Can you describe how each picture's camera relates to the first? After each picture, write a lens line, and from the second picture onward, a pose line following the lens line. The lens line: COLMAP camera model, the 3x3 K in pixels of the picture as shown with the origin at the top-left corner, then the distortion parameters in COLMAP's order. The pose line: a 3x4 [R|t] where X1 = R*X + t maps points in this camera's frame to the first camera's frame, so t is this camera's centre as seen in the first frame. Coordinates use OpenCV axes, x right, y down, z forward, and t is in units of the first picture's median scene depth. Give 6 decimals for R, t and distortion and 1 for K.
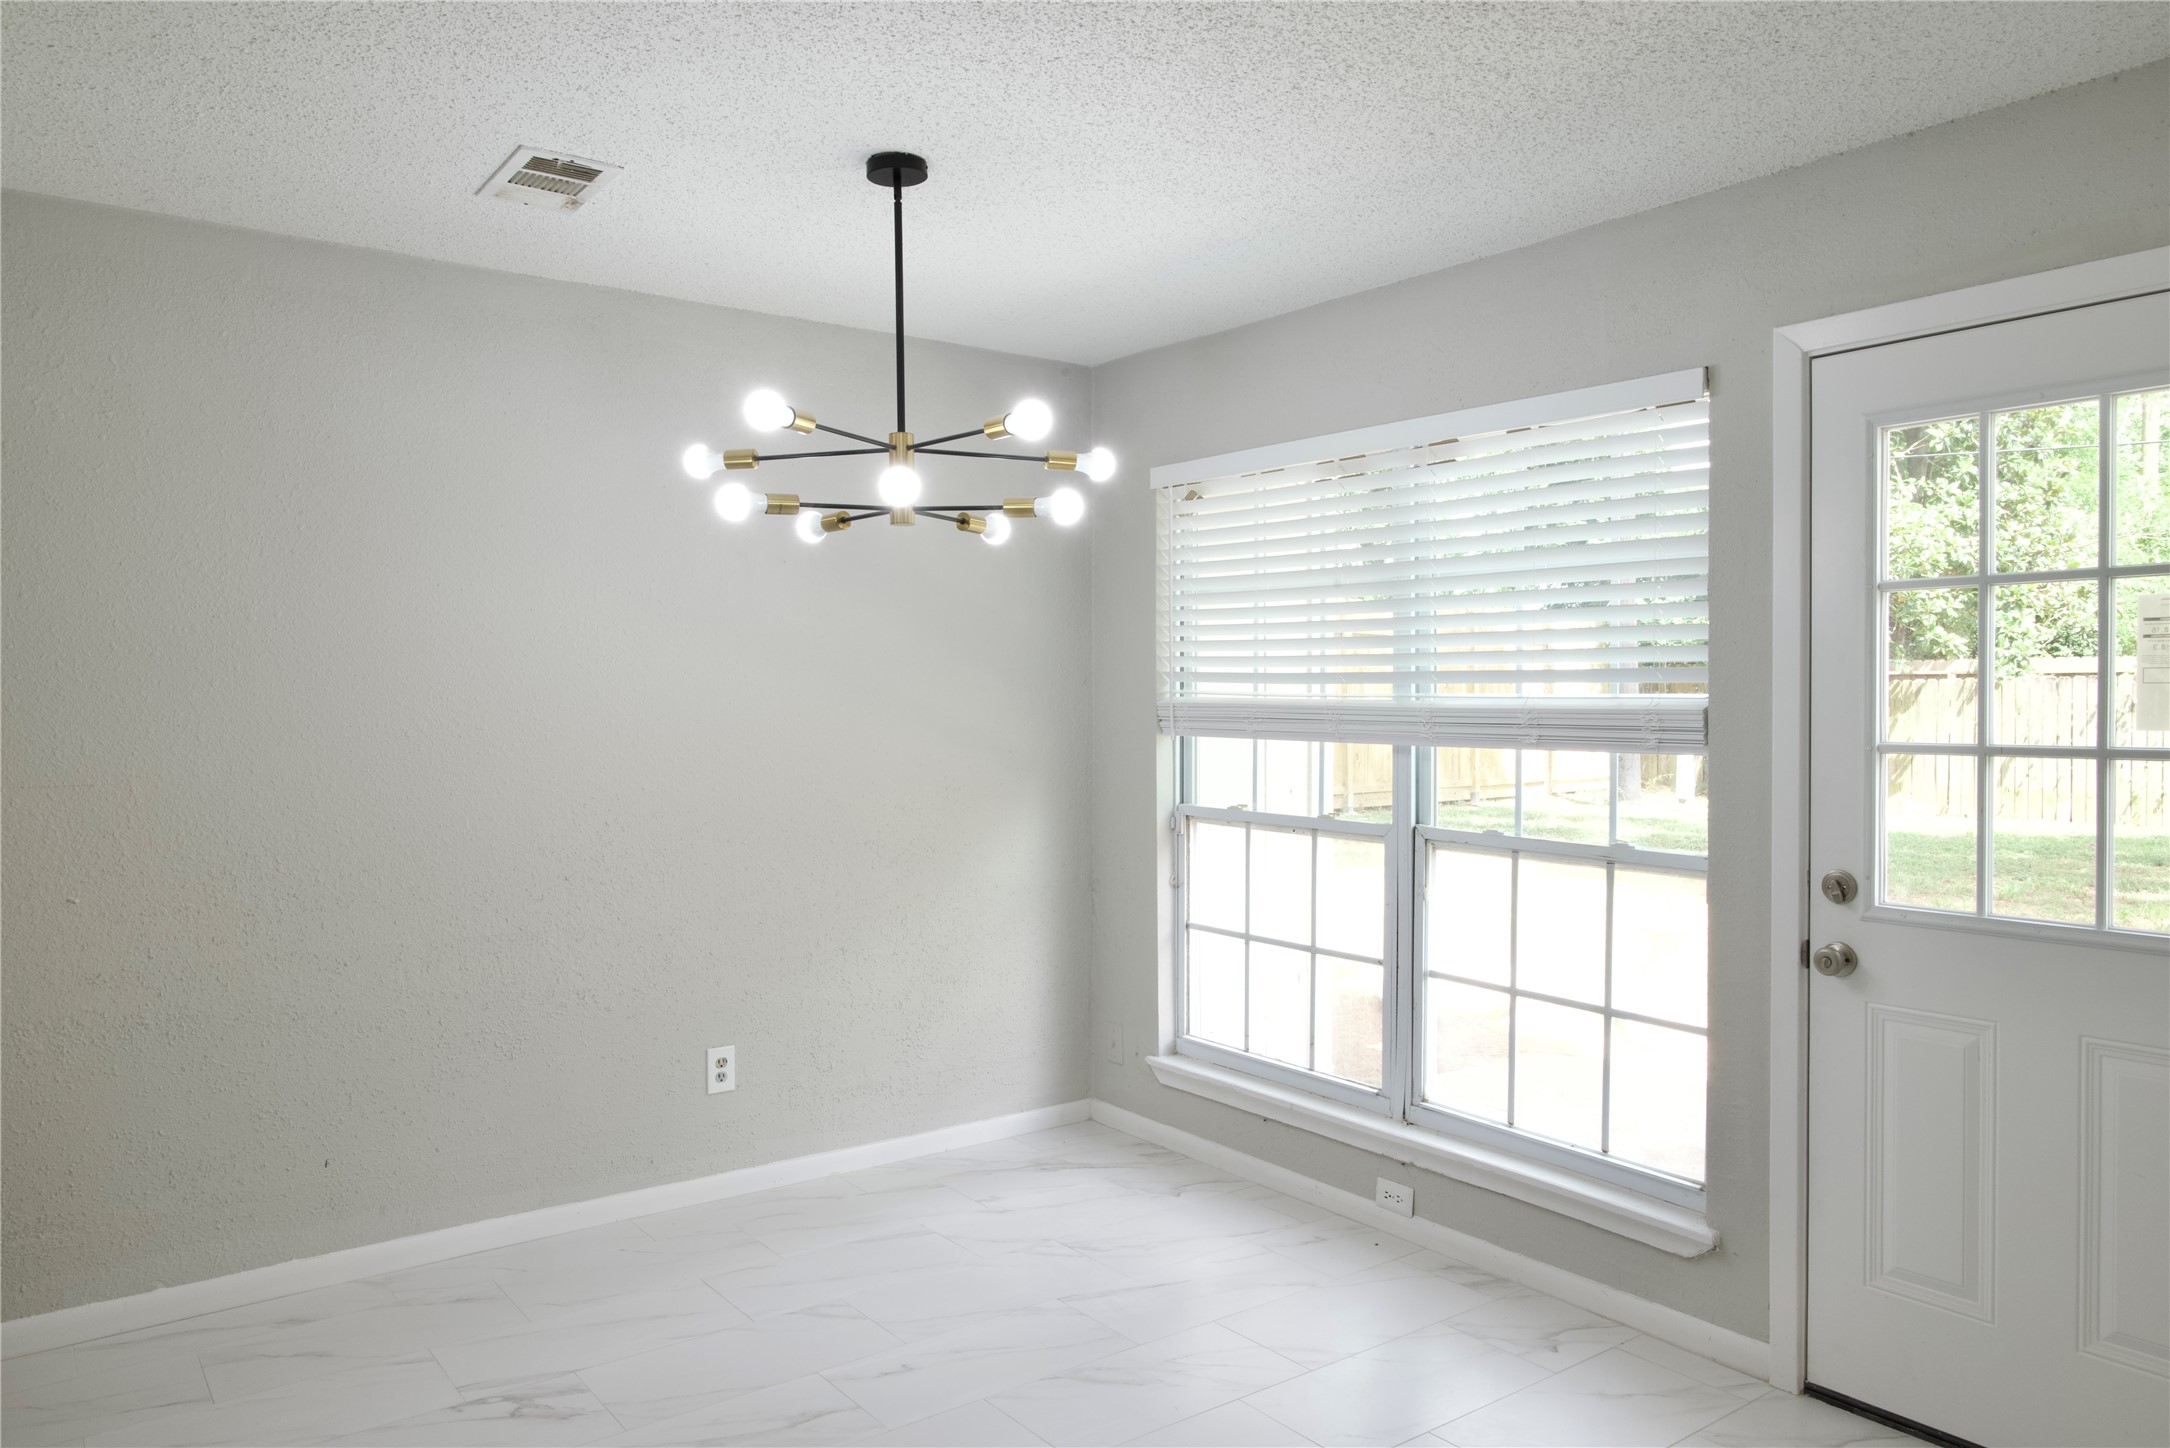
lens RADIAL K [[1469.9, 0, 1085.0], [0, 1469.9, 724.0], [0, 0, 1]] dist [-0.001588, 0.000791]
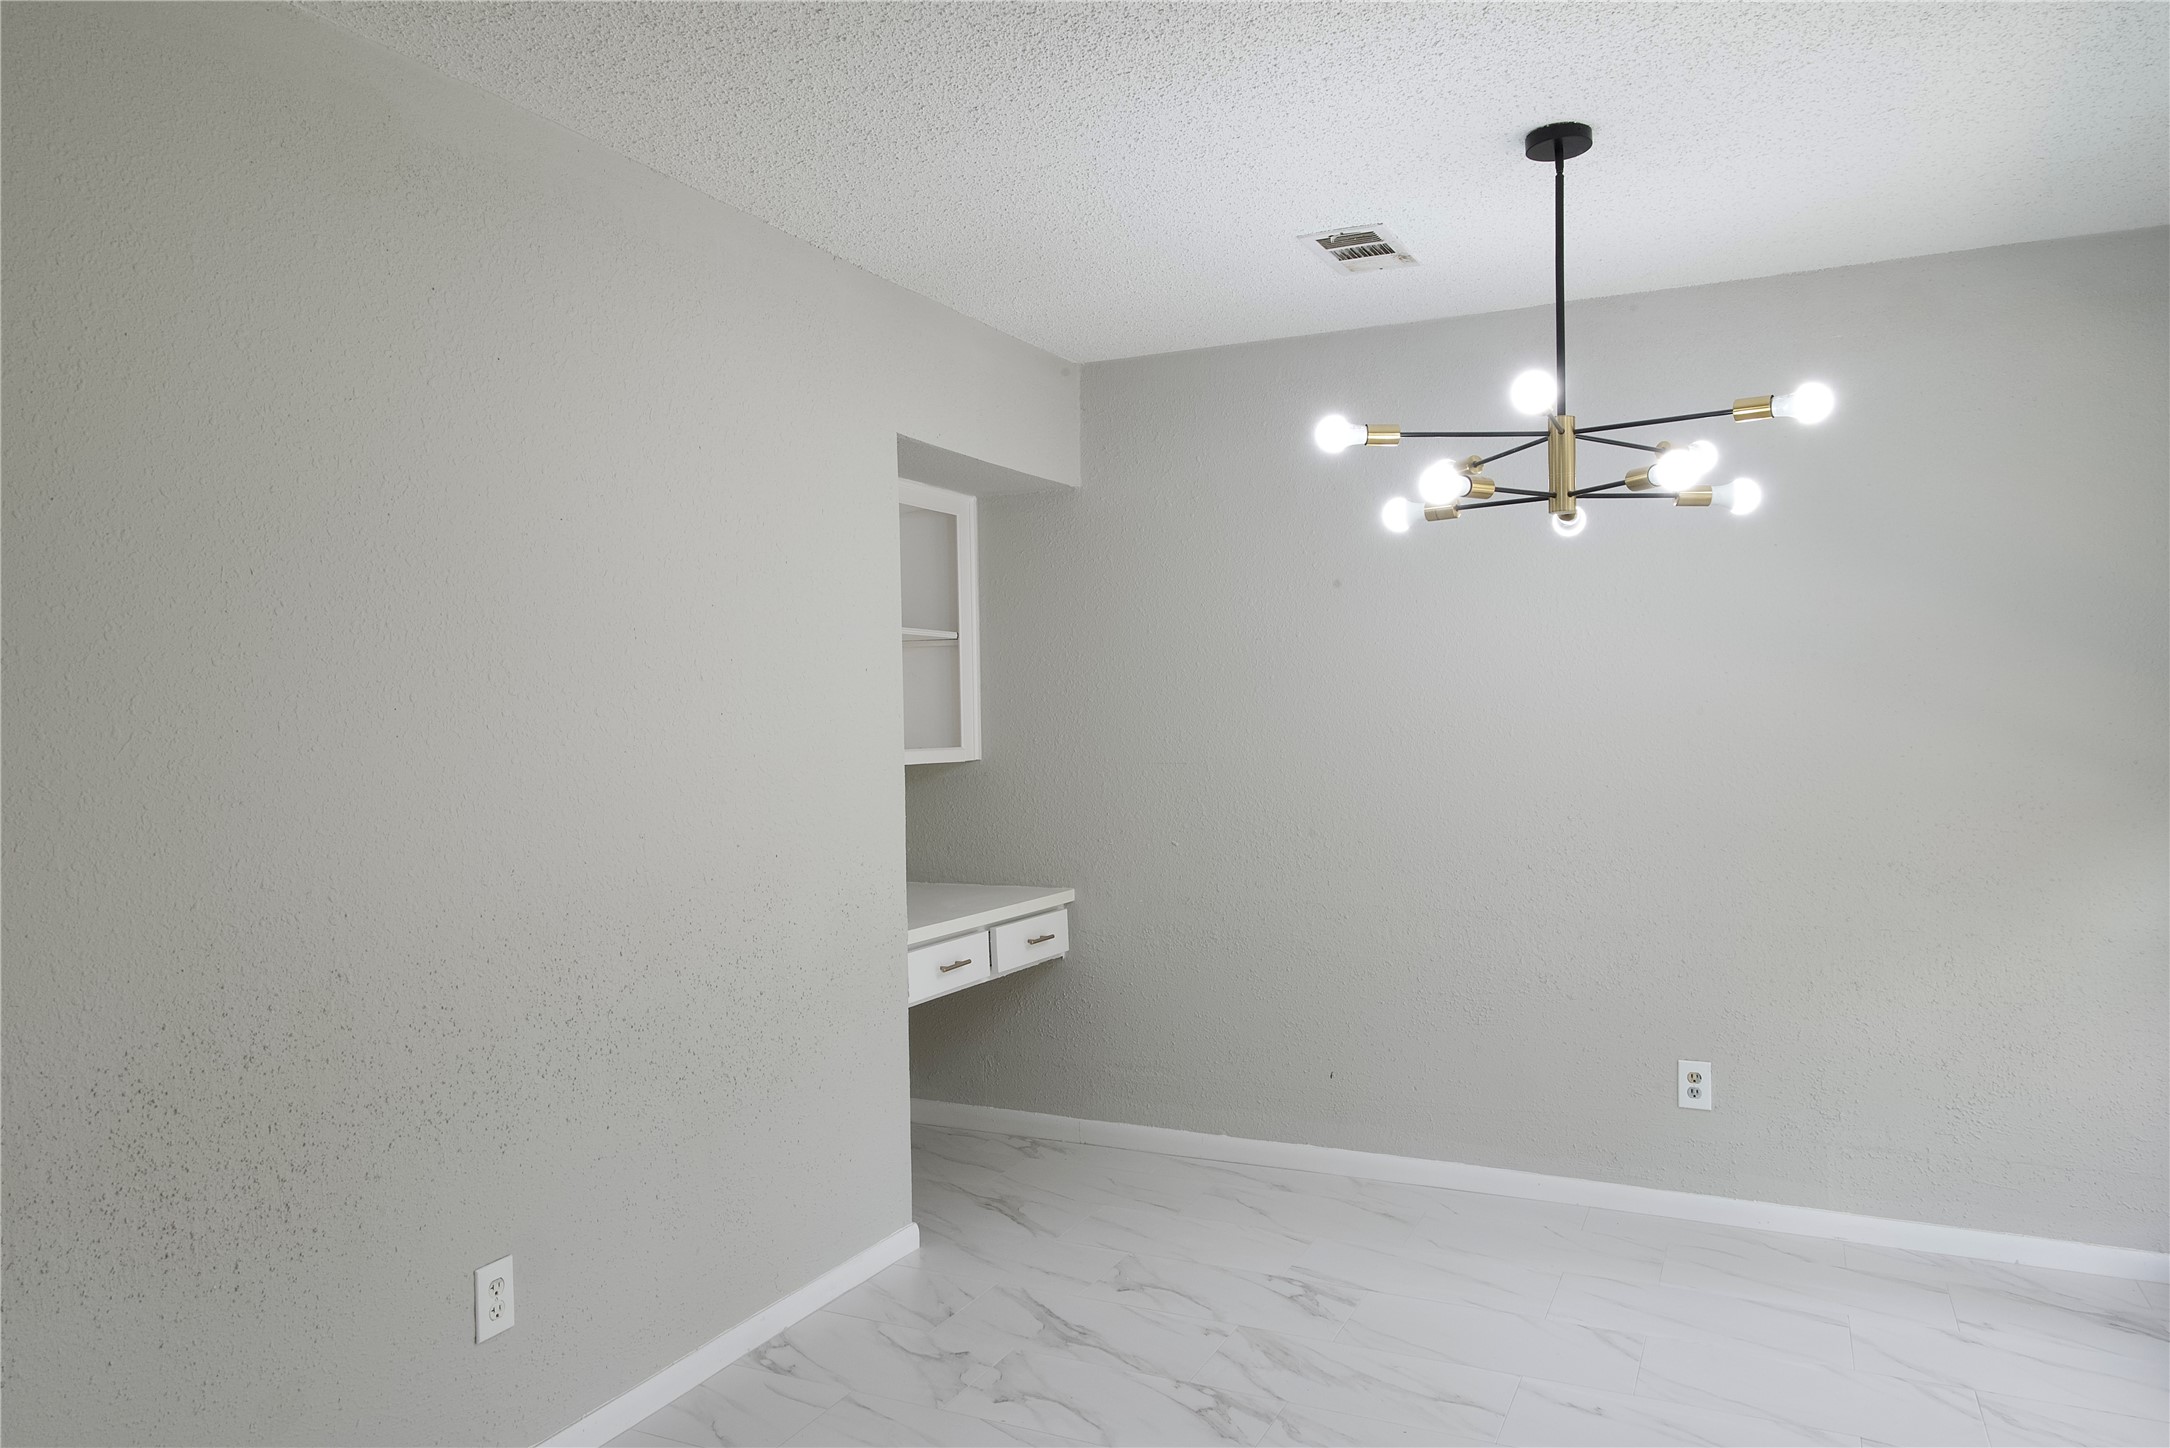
lens RADIAL K [[1462.0, 0, 1082.7], [0, 1462.0, 715.9], [0, 0, 1]] dist [-0.005138, -0.000069]
pose [[0.457434, -0.000015, -0.889244, 0.490489], [-0.006739, 0.999971, -0.003483, 0.001590], [0.889218, 0.007586, 0.457421, 0.249649]]
